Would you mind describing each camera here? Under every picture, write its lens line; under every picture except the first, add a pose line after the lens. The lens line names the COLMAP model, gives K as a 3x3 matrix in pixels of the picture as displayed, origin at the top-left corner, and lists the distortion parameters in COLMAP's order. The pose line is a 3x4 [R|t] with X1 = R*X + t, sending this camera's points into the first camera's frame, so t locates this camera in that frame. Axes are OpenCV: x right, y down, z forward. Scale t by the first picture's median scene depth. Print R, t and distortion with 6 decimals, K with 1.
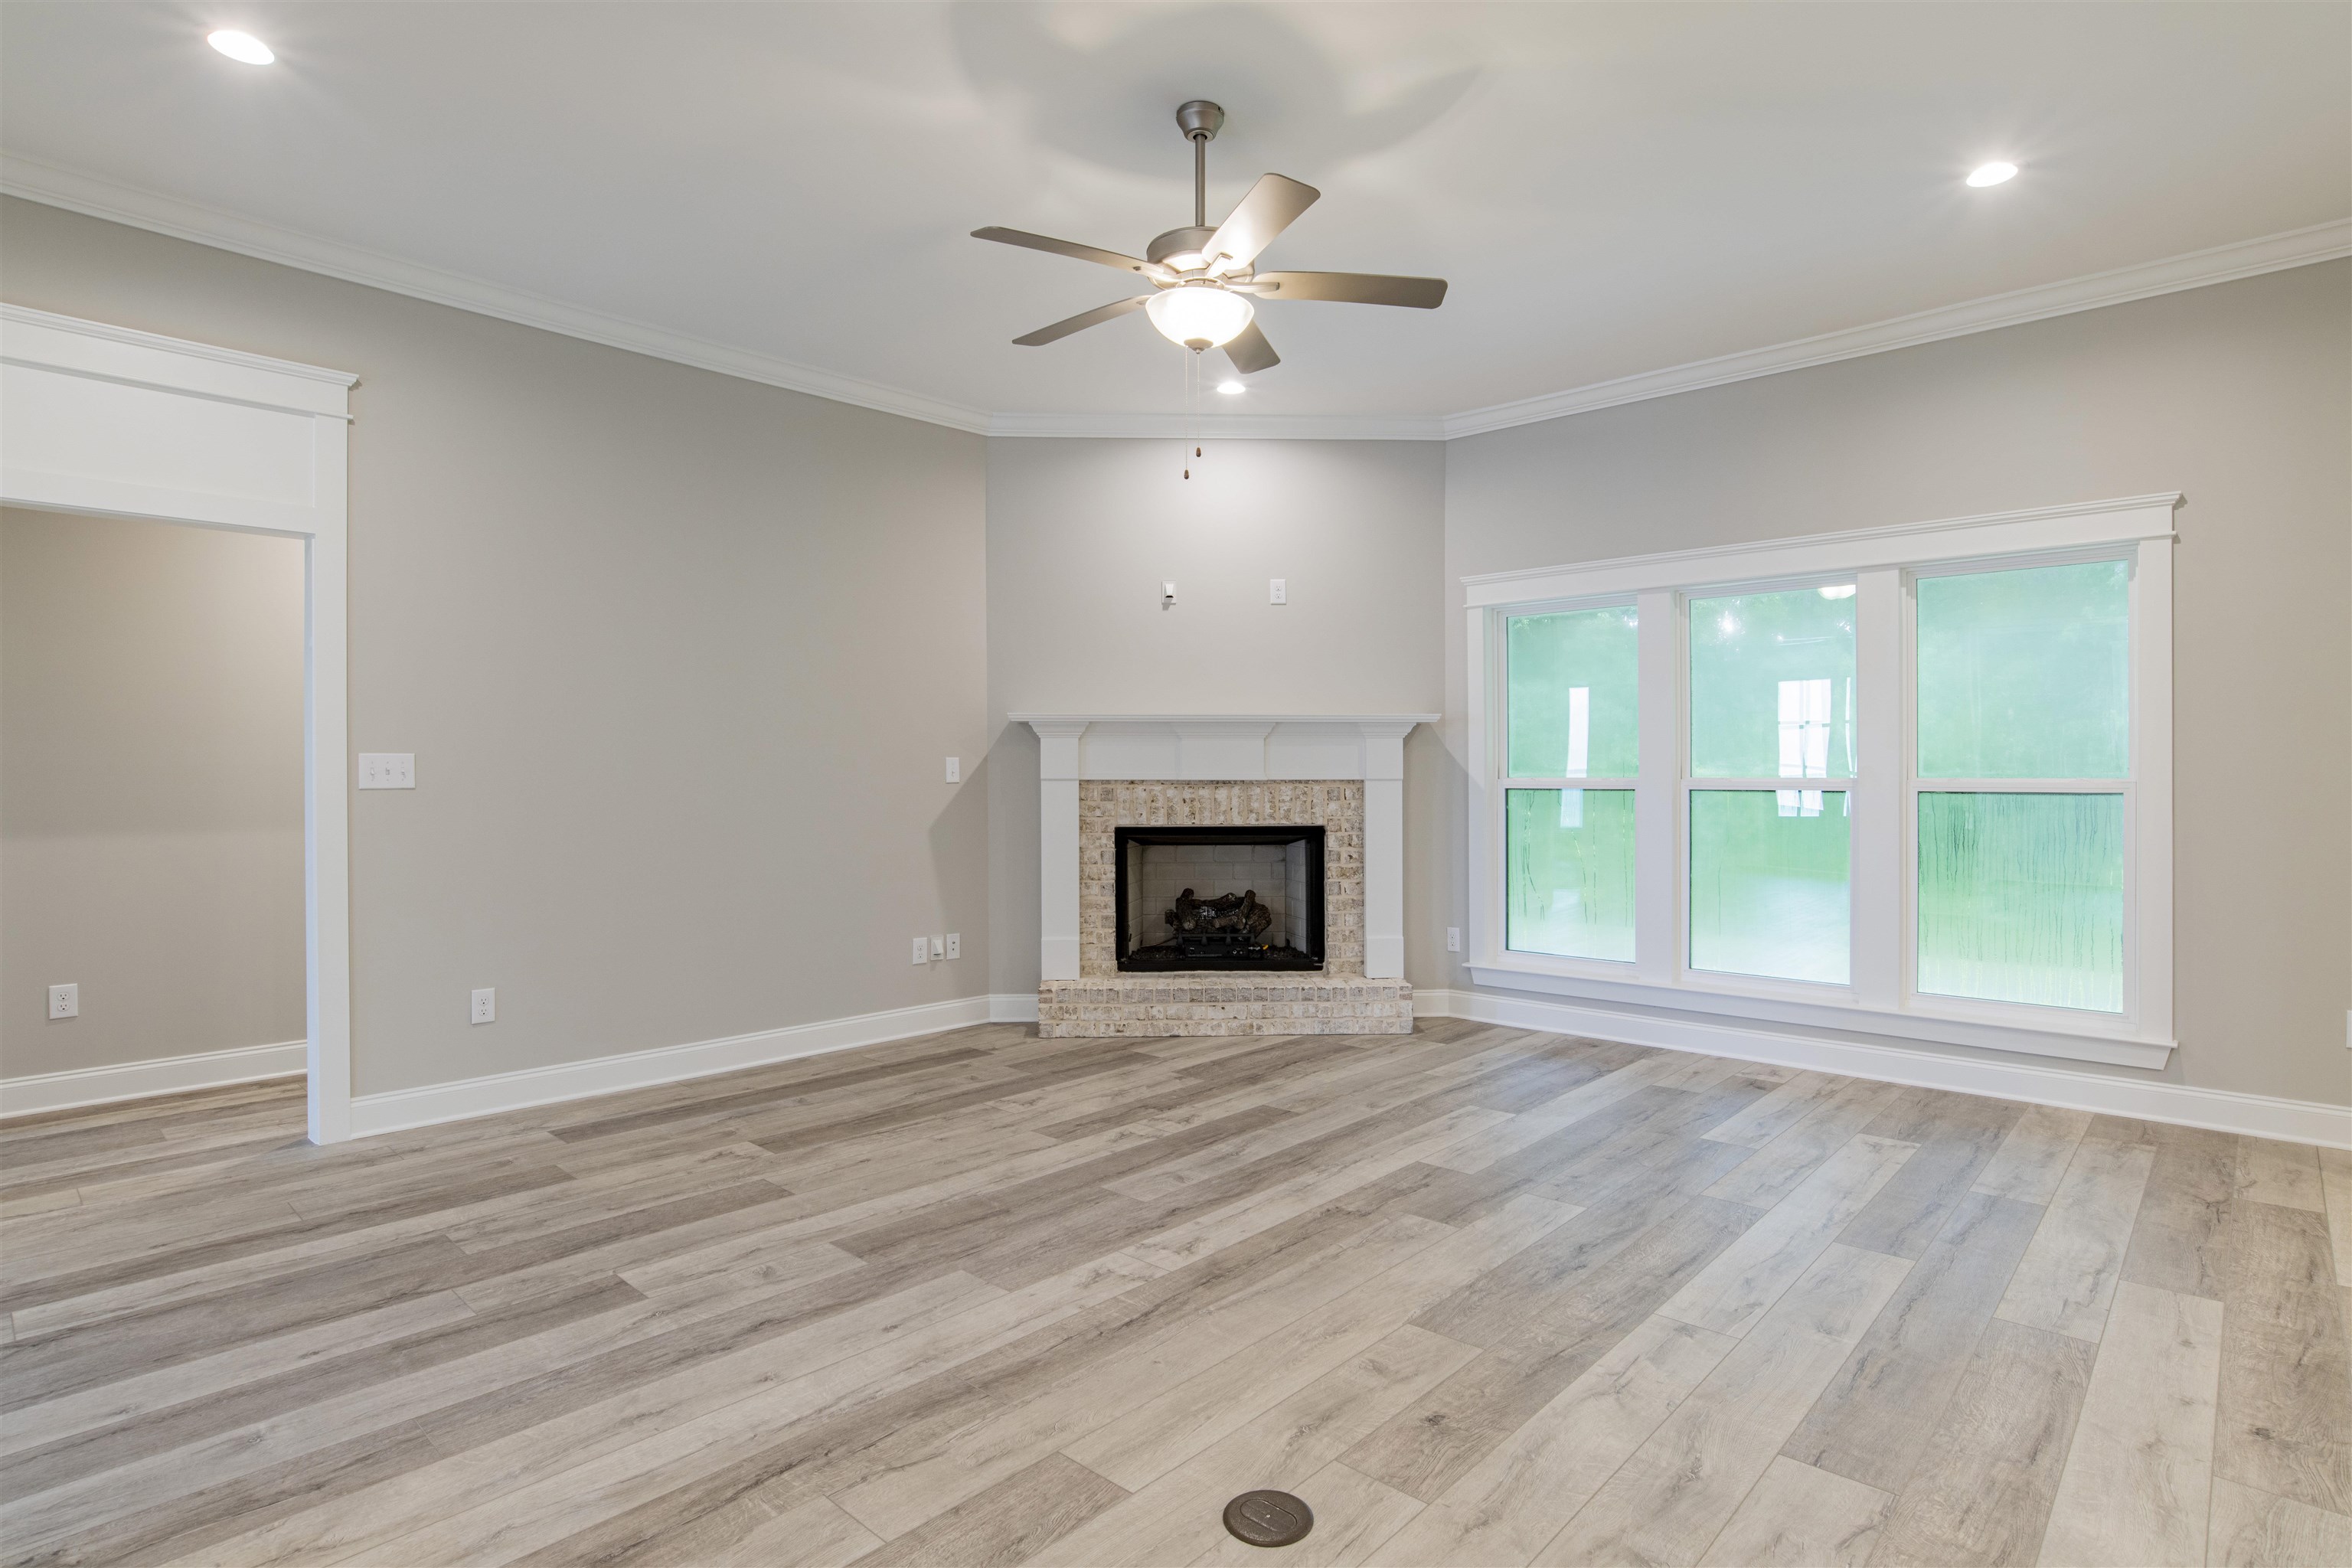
lens RADIAL K [[1248.6, 0, 1150.9], [0, 1248.6, 773.6], [0, 0, 1]] dist [-0.055716, 0.024047]
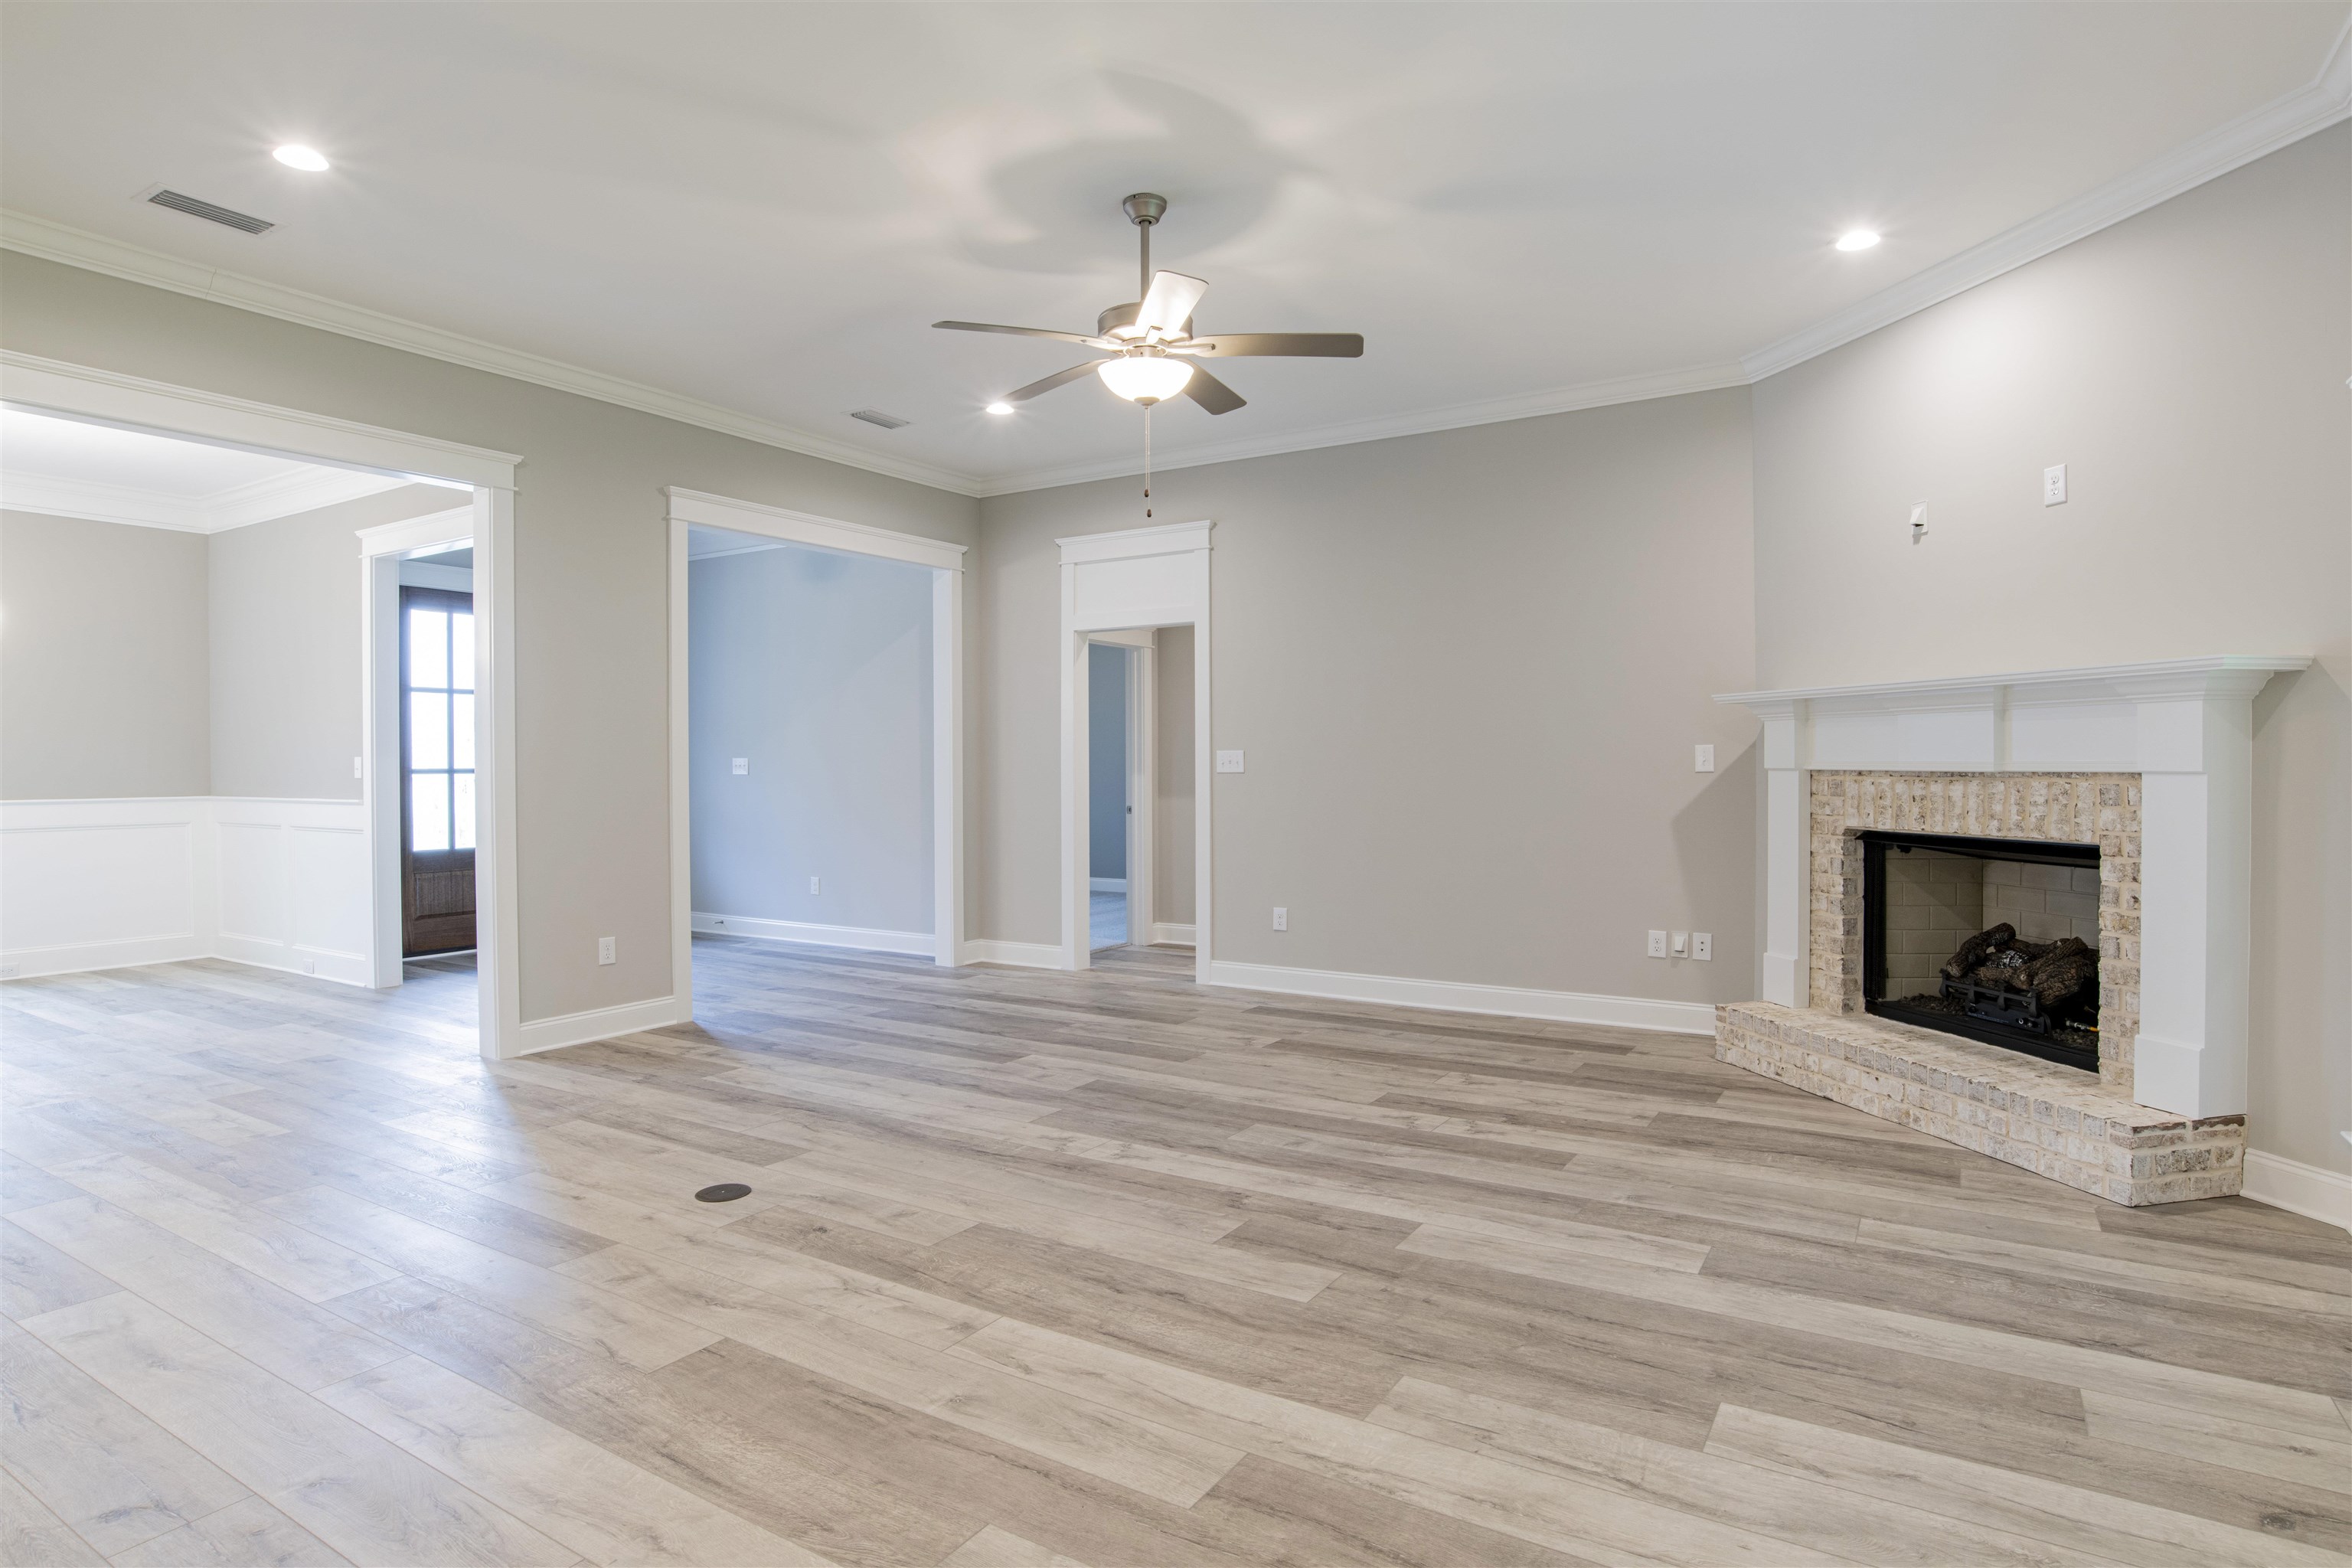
lens RADIAL K [[1187.0, 0, 1185.1], [0, 1187.0, 775.9], [0, 0, 1]] dist [-0.042012, 0.003002]
pose [[0.202437, 0.010323, -0.979241, 0.917911], [0.005155, 0.999919, 0.011606, -0.003130], [0.979282, -0.007397, 0.202368, 0.645003]]
